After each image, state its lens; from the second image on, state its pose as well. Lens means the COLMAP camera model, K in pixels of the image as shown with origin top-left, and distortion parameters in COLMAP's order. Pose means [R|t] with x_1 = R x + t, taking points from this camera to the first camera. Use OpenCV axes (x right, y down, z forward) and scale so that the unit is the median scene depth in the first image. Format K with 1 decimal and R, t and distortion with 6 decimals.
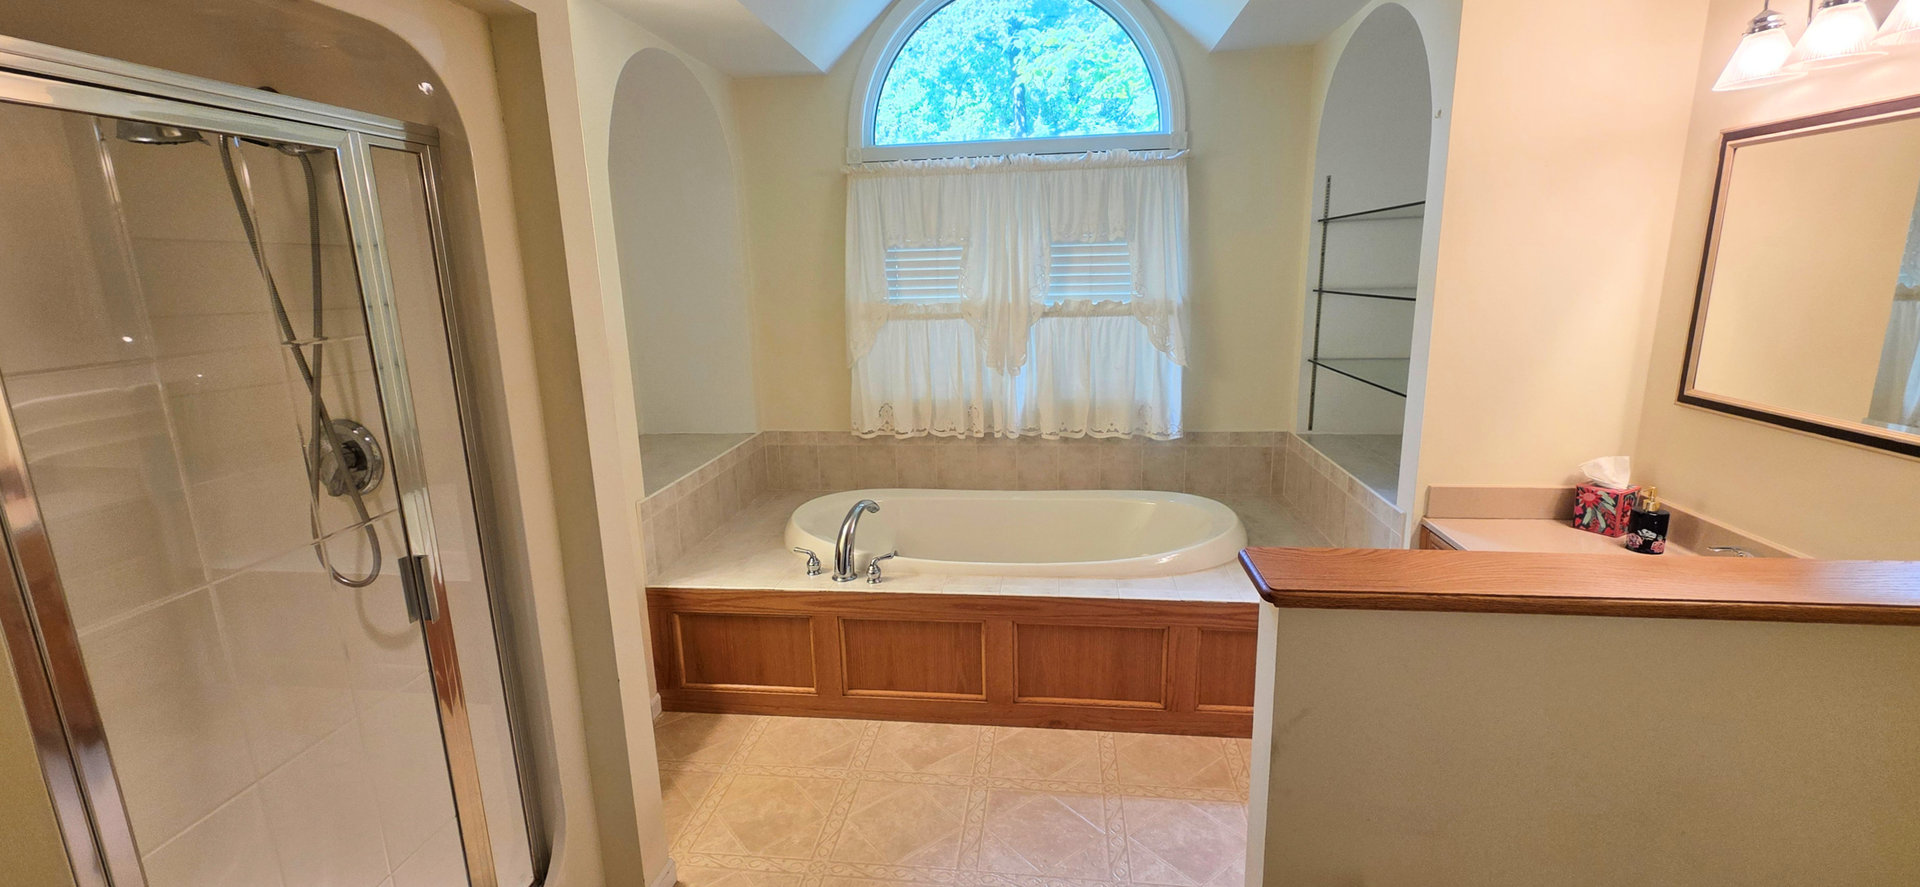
lens RADIAL K [[779.6, 0, 955.5], [0, 779.6, 439.7], [0, 0, 1]] dist [0.002283, 0.000438]
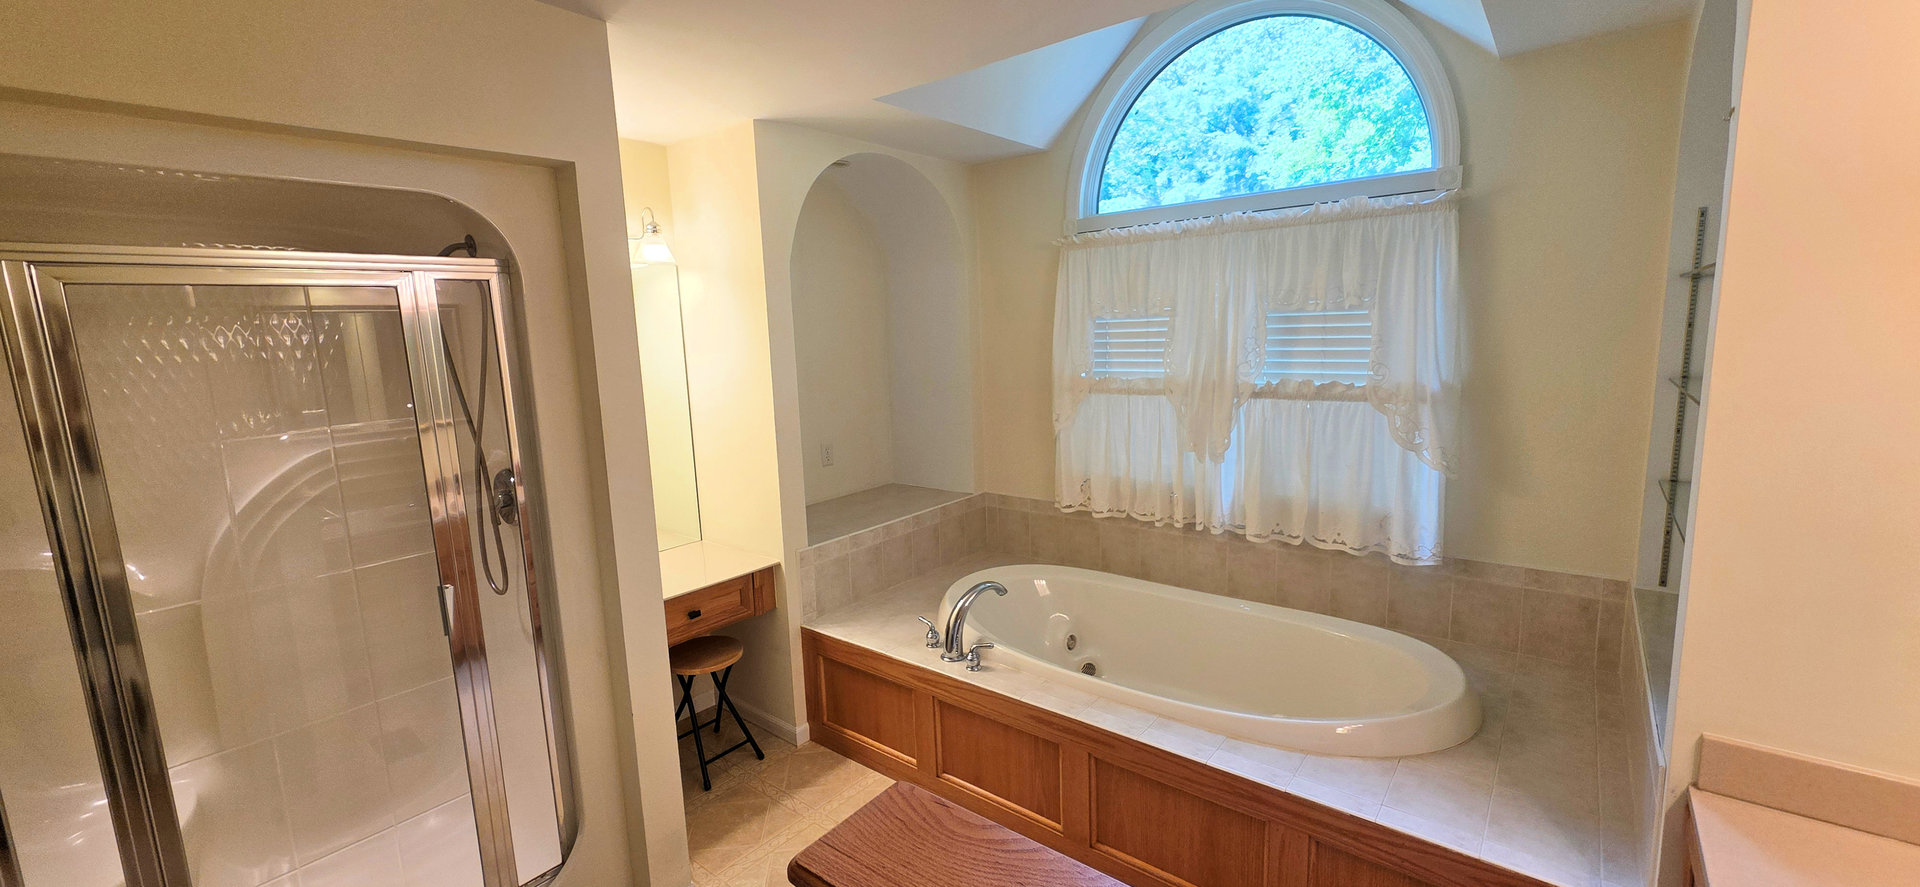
lens RADIAL K [[747.6, 0, 955.1], [0, 747.6, 438.8], [0, 0, 1]] dist [0.002467, 0.000555]
pose [[0.849540, 0.073030, -0.522445, 0.267606], [-0.100598, 0.994624, -0.024548, -0.060549], [0.517844, 0.073411, 0.852319, 0.137905]]
